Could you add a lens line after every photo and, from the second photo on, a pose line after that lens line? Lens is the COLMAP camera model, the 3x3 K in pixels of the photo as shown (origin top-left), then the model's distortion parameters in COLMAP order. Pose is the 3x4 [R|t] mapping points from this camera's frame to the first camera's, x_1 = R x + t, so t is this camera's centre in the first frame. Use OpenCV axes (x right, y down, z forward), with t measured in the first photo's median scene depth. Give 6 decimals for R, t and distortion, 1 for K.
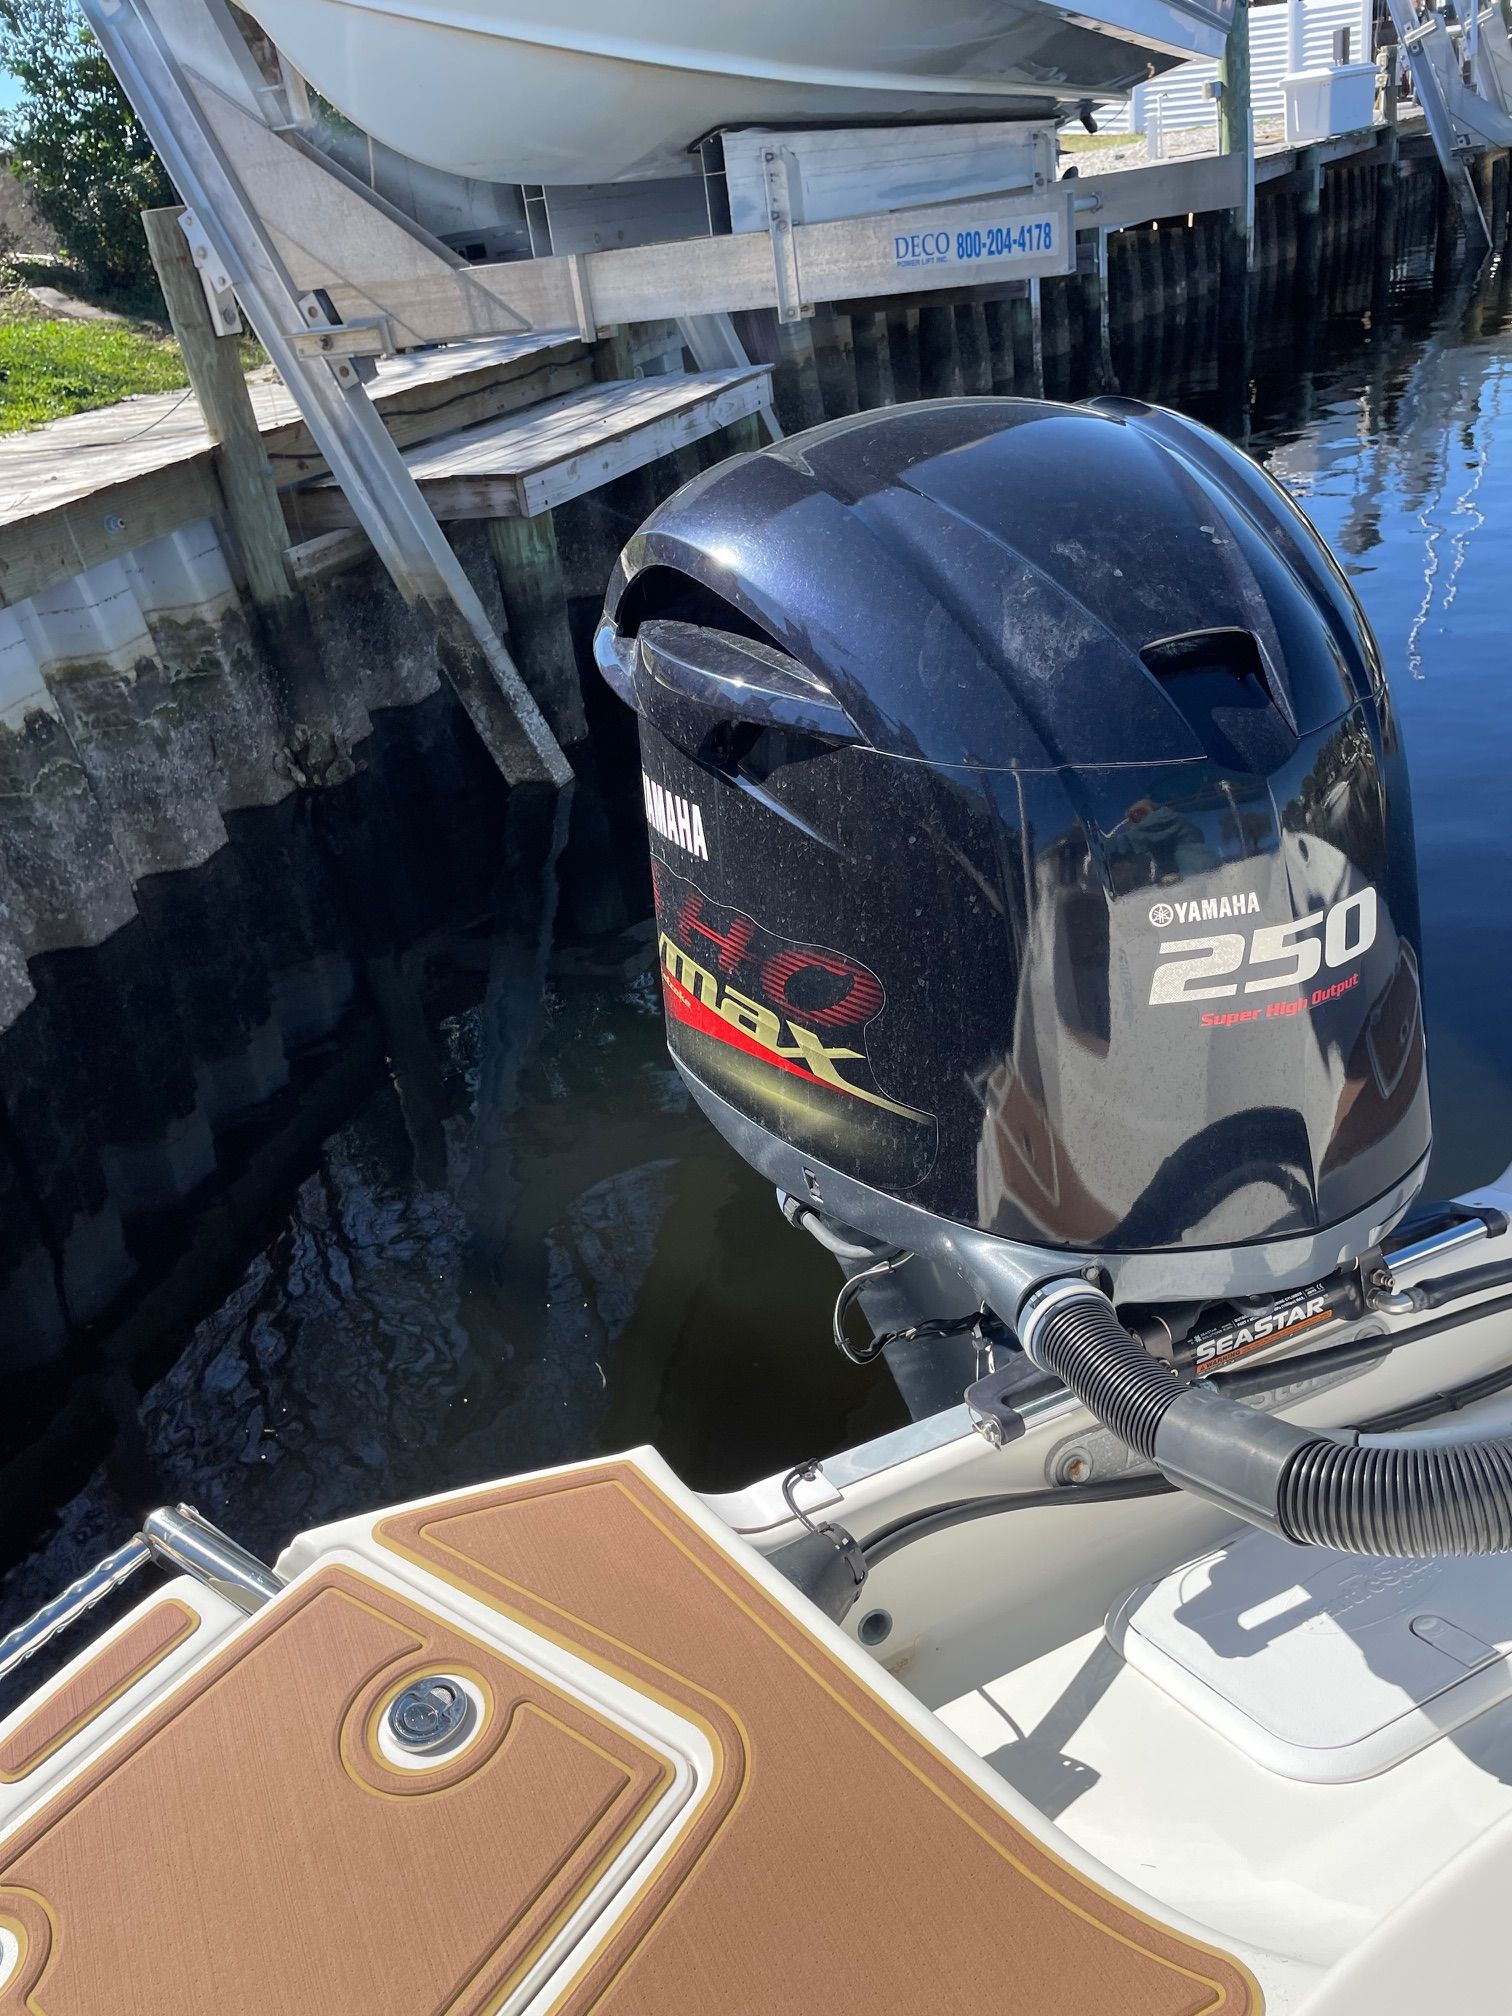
lens RADIAL K [[1519.9, 0, 745.0], [0, 1519.9, 1002.0], [0, 0, 1]] dist [0.082589, -0.114392]
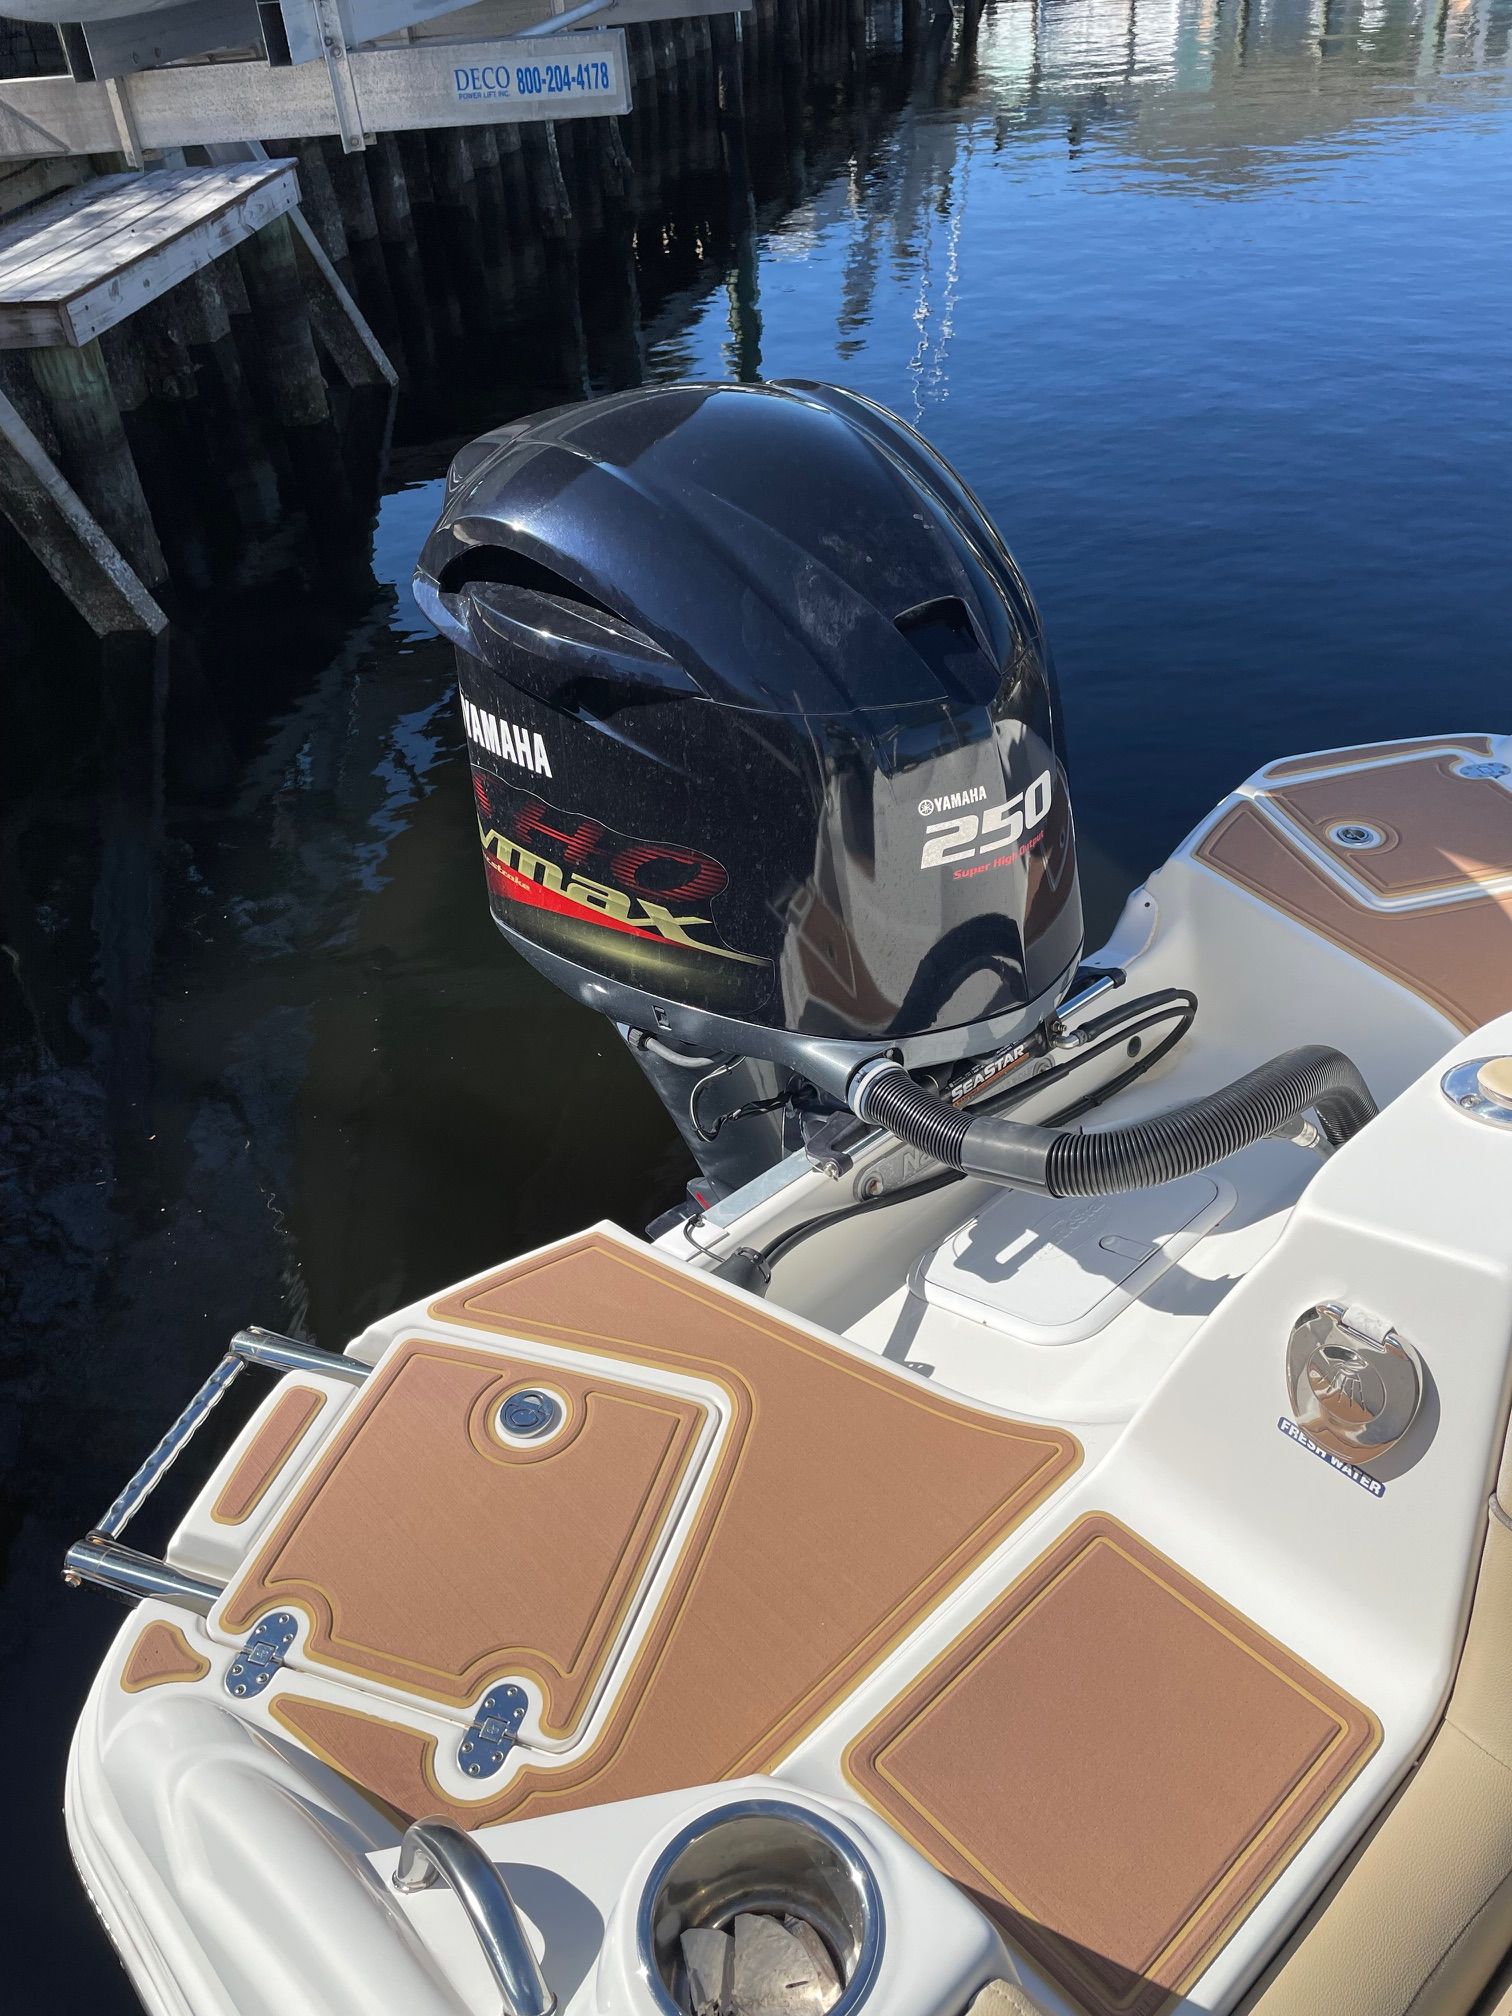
lens RADIAL K [[1502.3, 0, 756.4], [0, 1502.3, 1018.3], [0, 0, 1]] dist [0.074091, -0.105898]
pose [[0.951426, -0.140068, 0.274169, -0.238651], [0.097779, 0.981883, 0.162311, -0.084722], [-0.291937, -0.127619, 0.947885, -0.268856]]
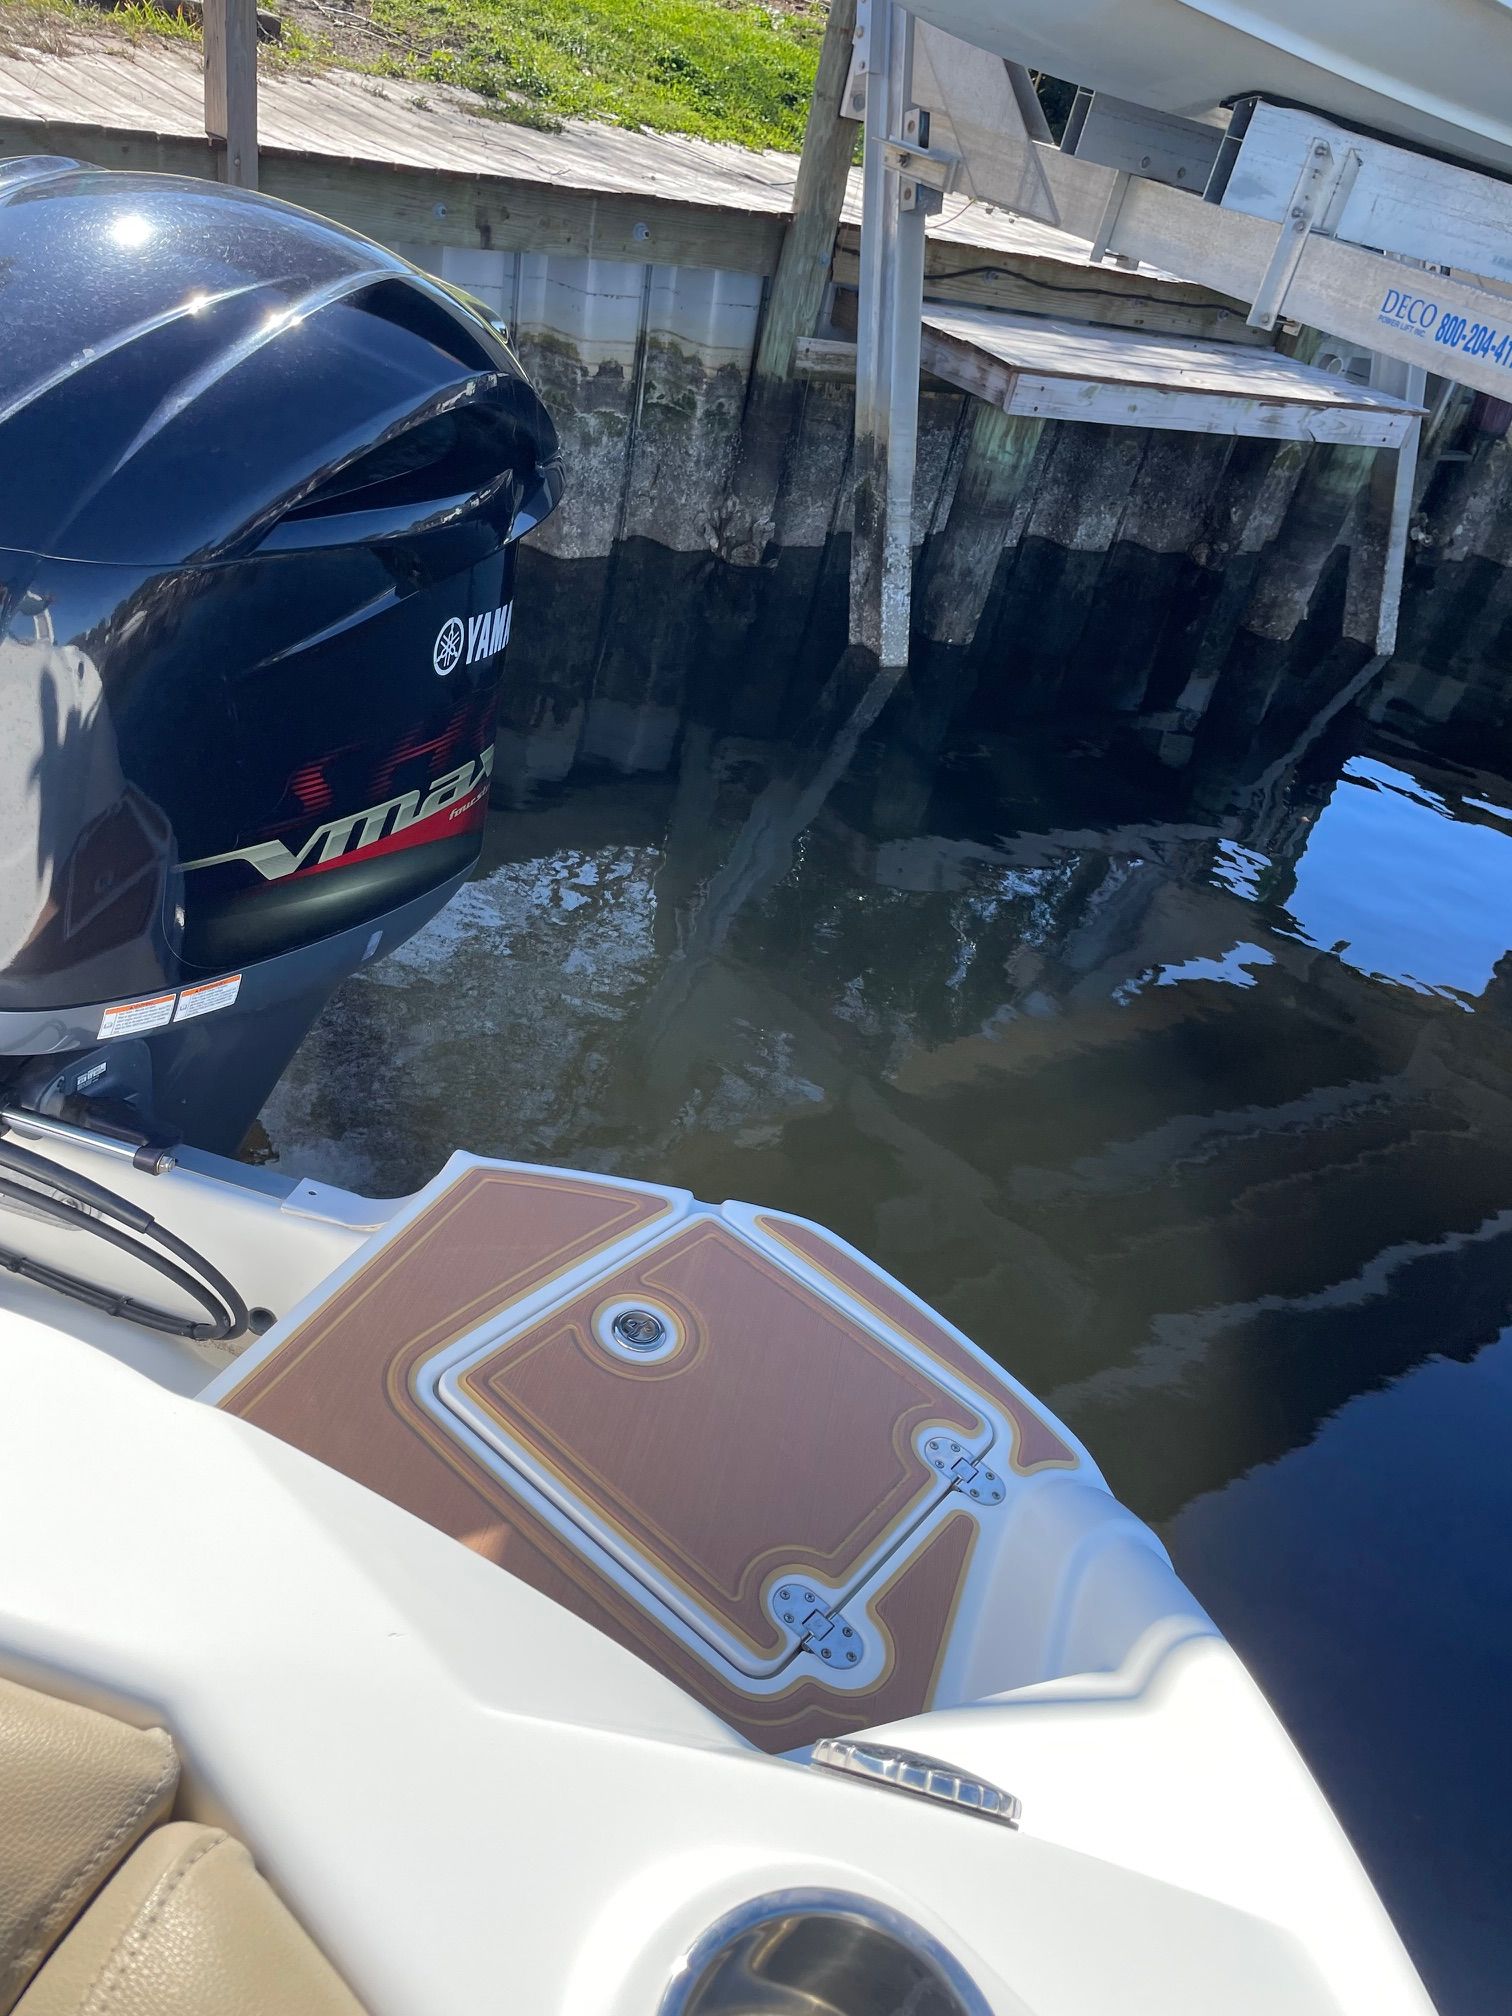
lens RADIAL K [[1502.3, 0, 756.4], [0, 1502.3, 1018.3], [0, 0, 1]] dist [0.074091, -0.105898]
pose [[0.763683, 0.571593, -0.300115, 1.027024], [-0.547156, 0.819785, 0.169033, -0.310220], [0.342648, 0.035122, 0.938807, 0.196351]]
